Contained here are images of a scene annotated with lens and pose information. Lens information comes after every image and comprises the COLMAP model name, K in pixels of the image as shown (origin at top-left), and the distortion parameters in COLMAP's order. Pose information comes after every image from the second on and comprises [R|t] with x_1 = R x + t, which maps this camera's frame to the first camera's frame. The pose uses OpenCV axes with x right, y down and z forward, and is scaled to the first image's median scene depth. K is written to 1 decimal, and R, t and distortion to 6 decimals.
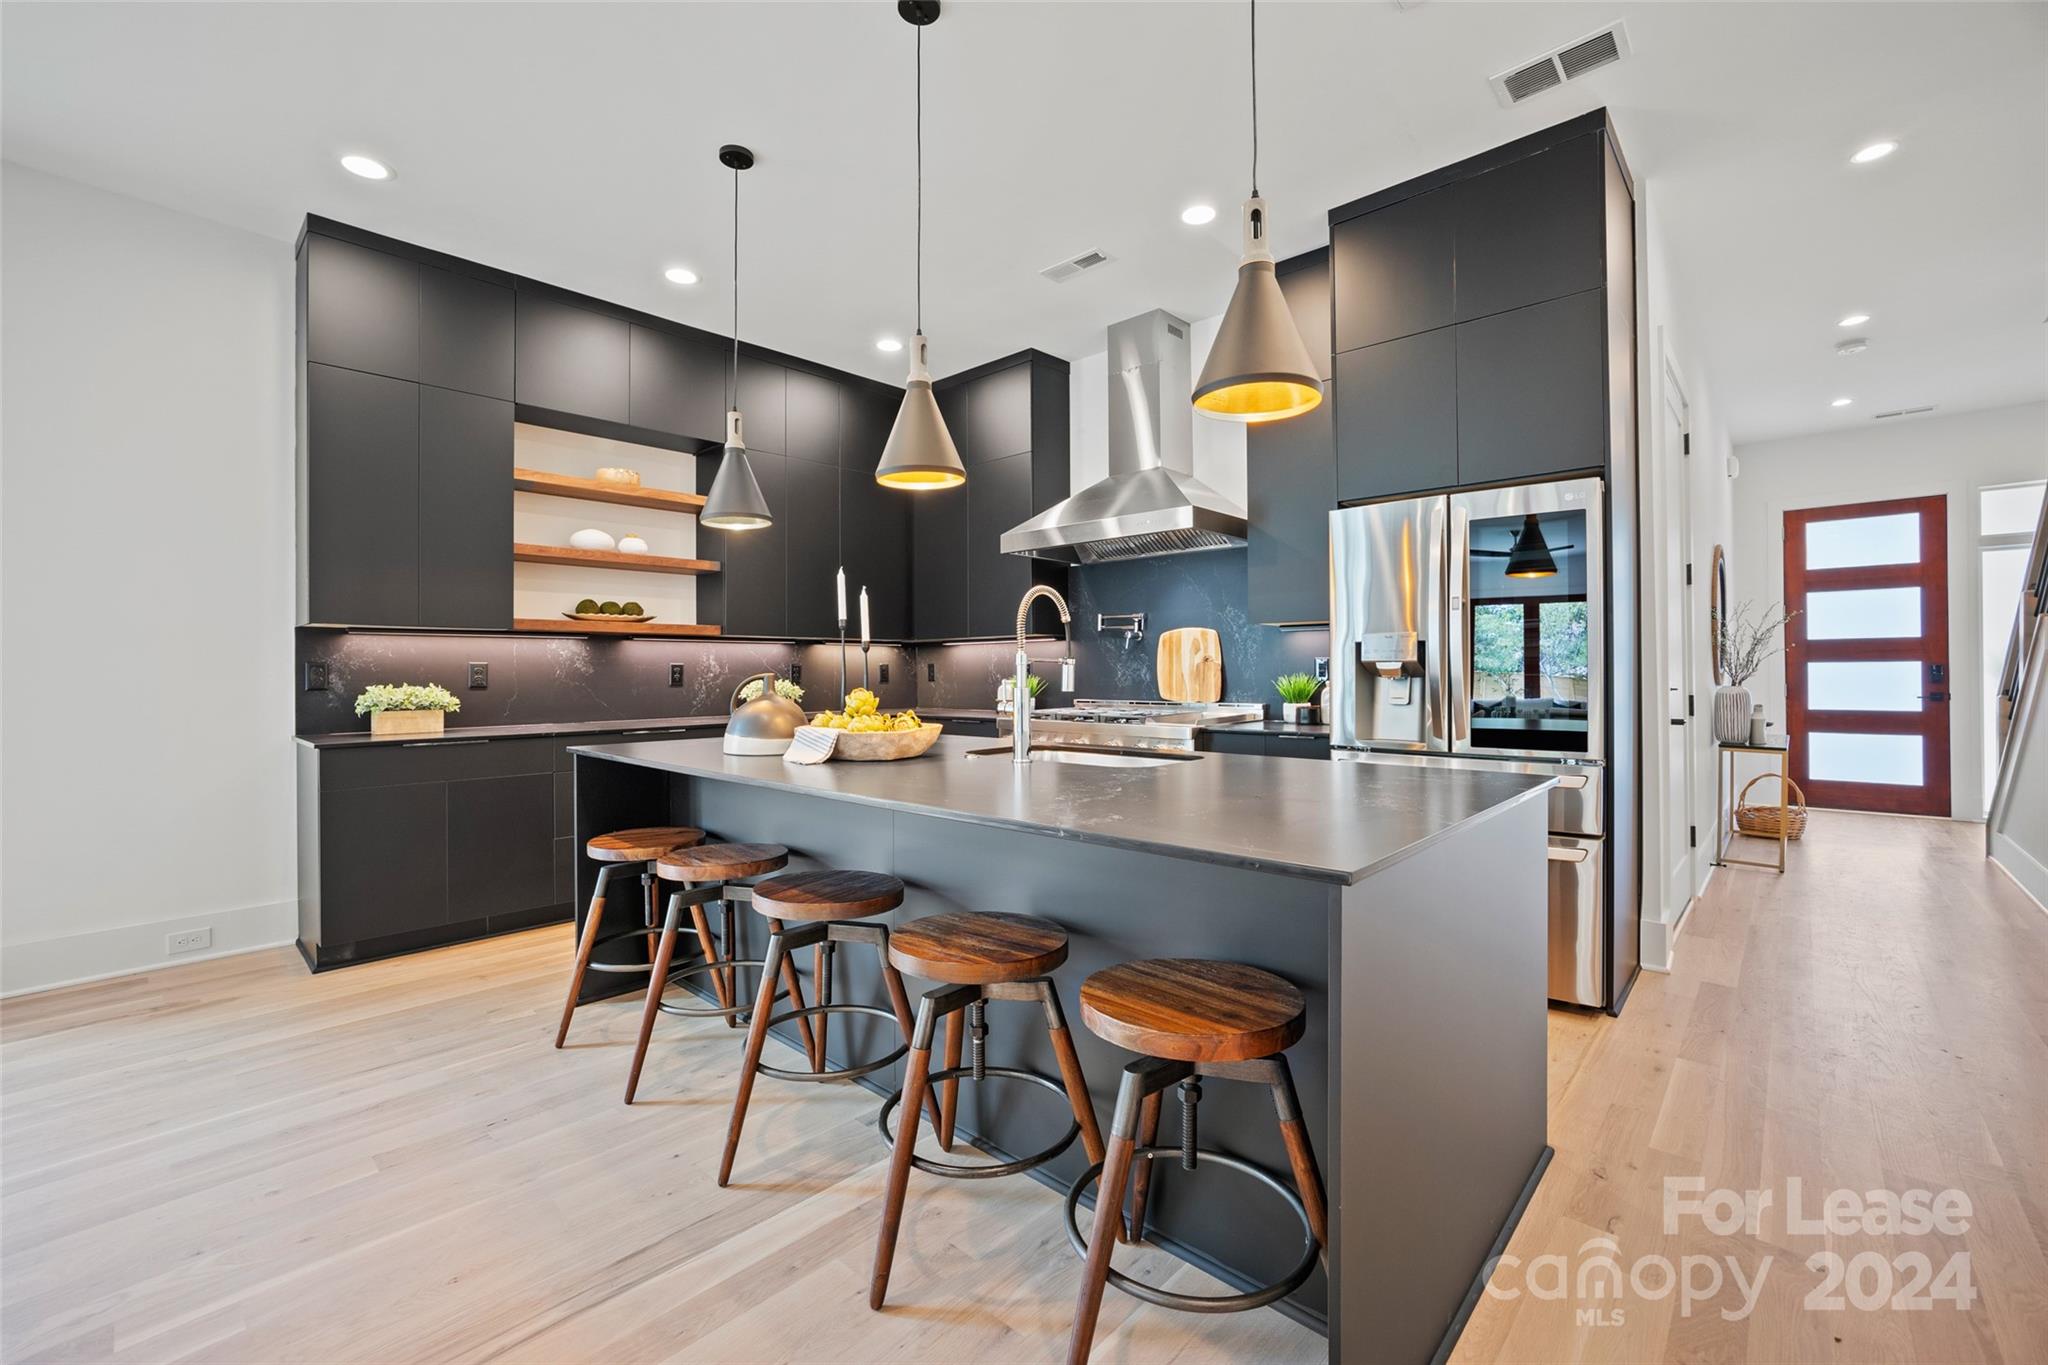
lens RADIAL K [[857.3, 0, 1019.2], [0, 857.3, 665.7], [0, 0, 1]] dist [-0.016120, 0.000532]
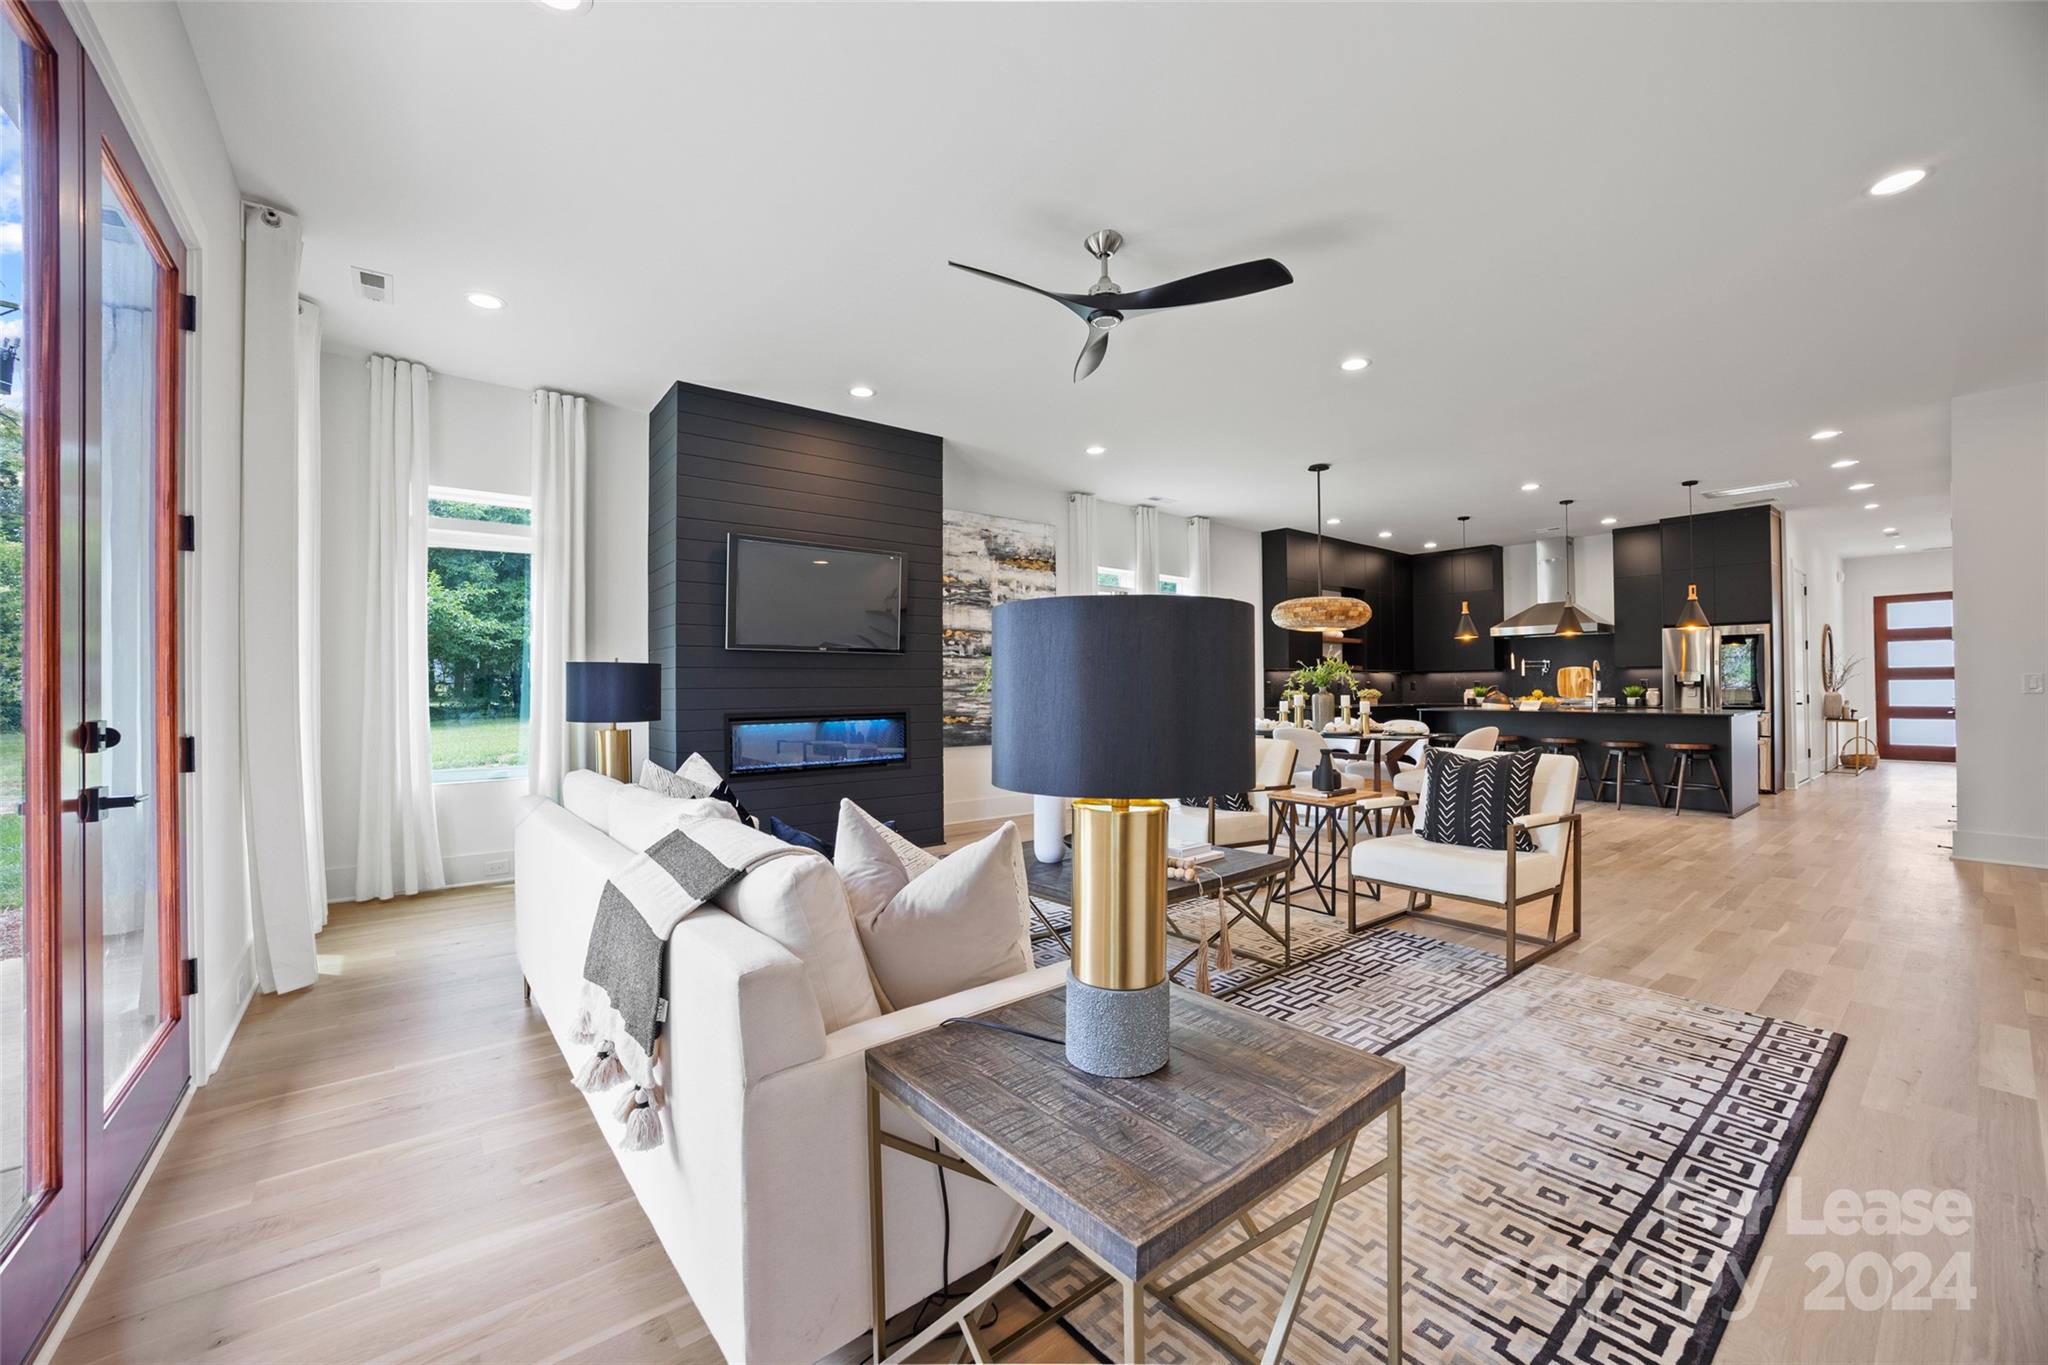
lens RADIAL K [[799.3, 0, 1013.3], [0, 799.3, 678.2], [0, 0, 1]] dist [-0.033536, 0.004043]
pose [[0.987166, -0.001652, -0.159692, -0.995314], [0.001221, 0.999995, -0.002801, -0.008440], [0.159696, 0.002571, 0.987163, -1.405849]]
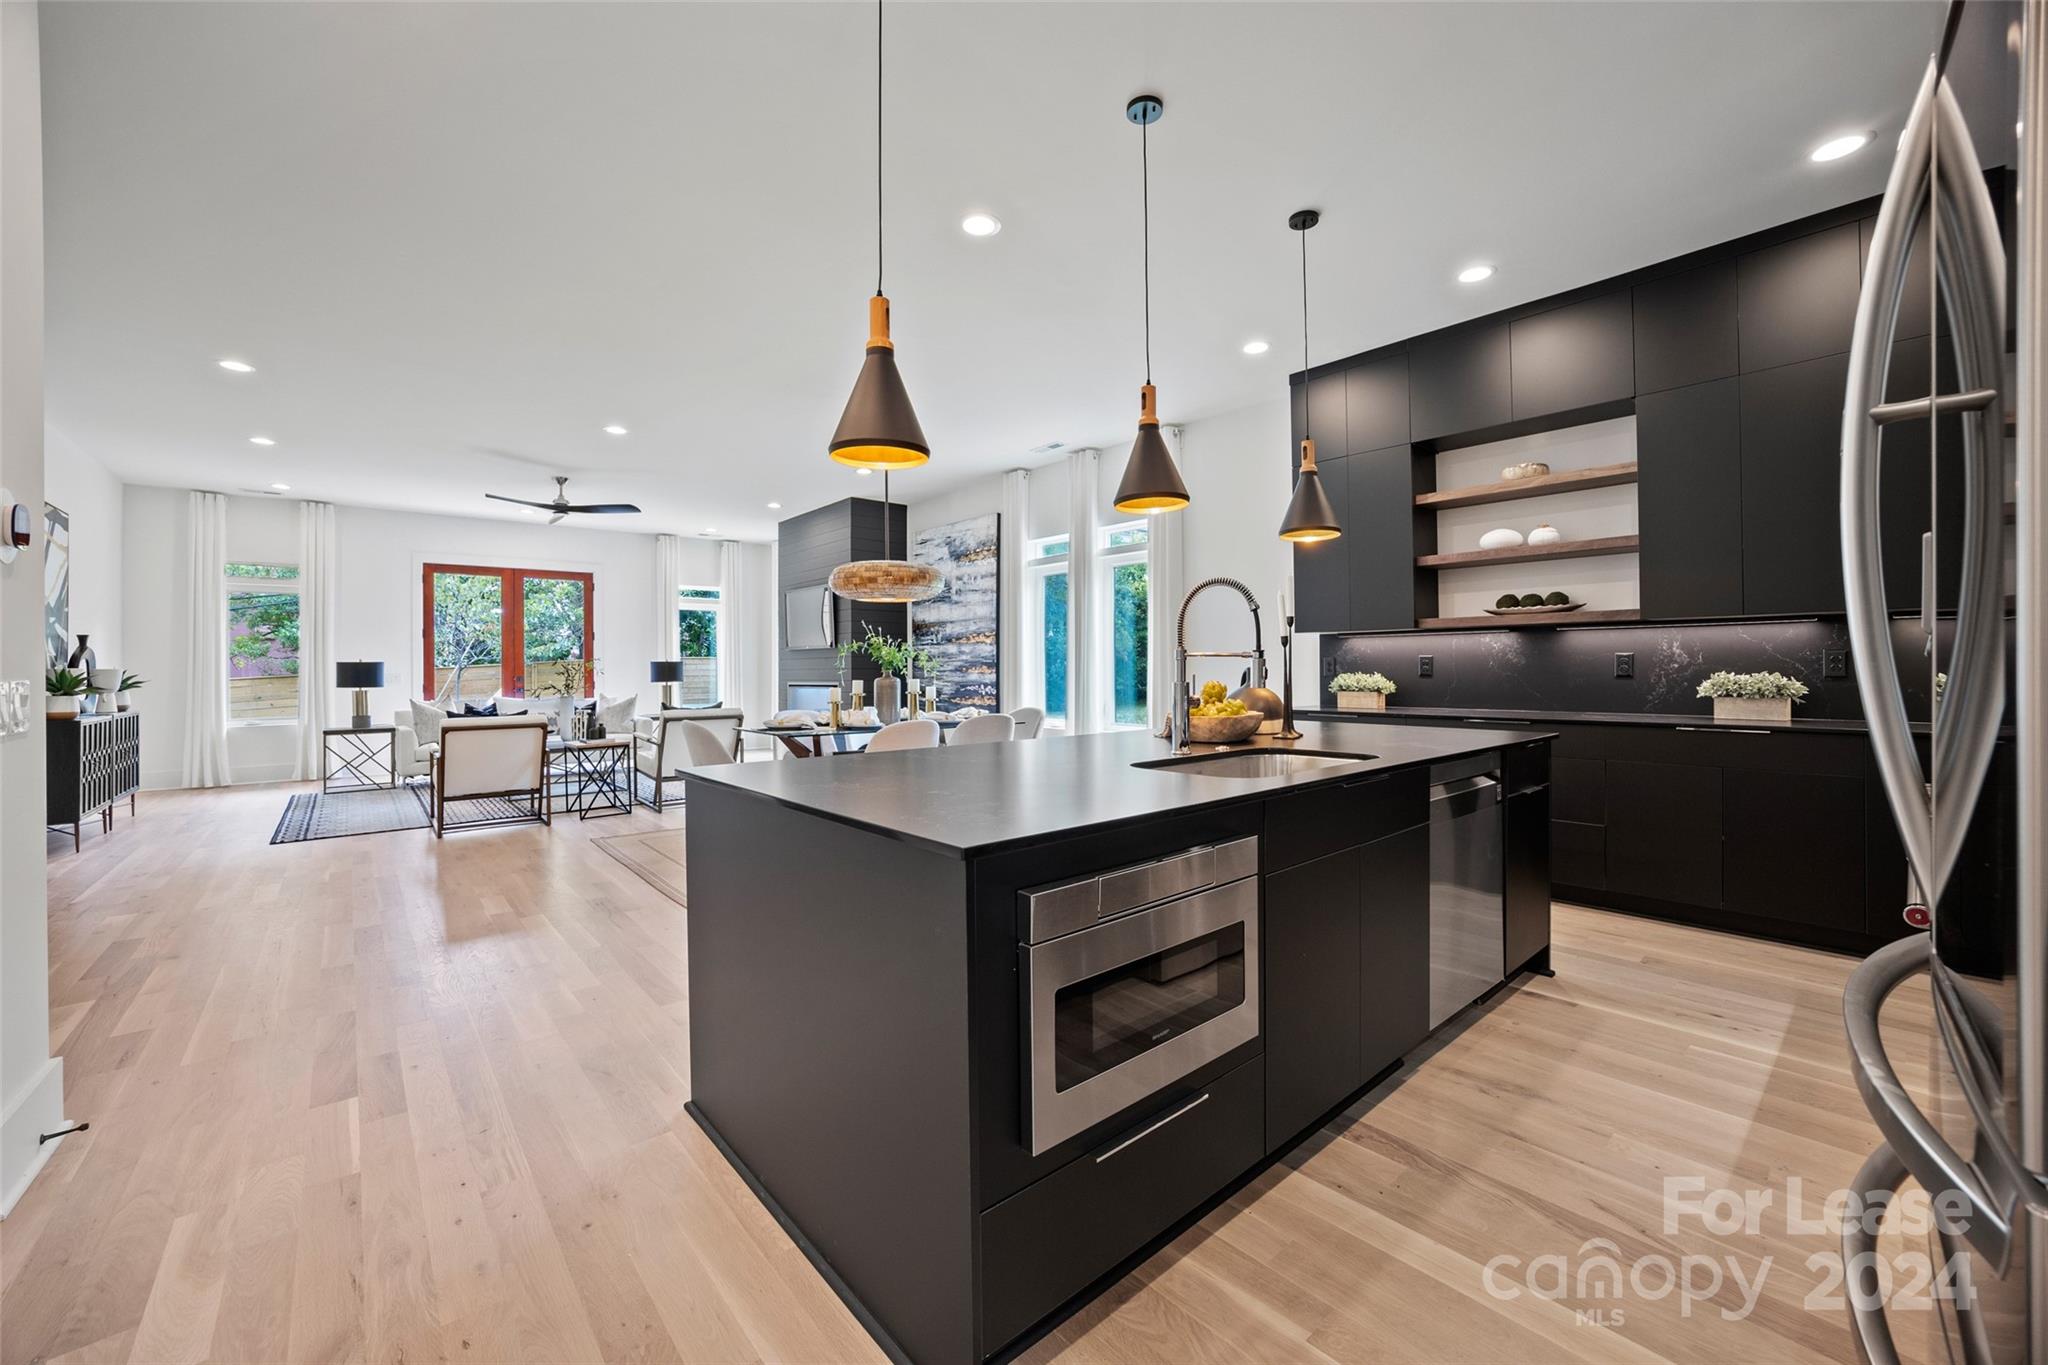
lens RADIAL K [[799.3, 0, 1021.5], [0, 799.3, 670.4], [0, 0, 1]] dist [-0.033536, 0.004043]
pose [[-0.122995, 0.009934, -0.992358, 0.526863], [0.017799, 0.999811, 0.007802, -0.001354], [0.992248, -0.016704, -0.123149, 0.497077]]
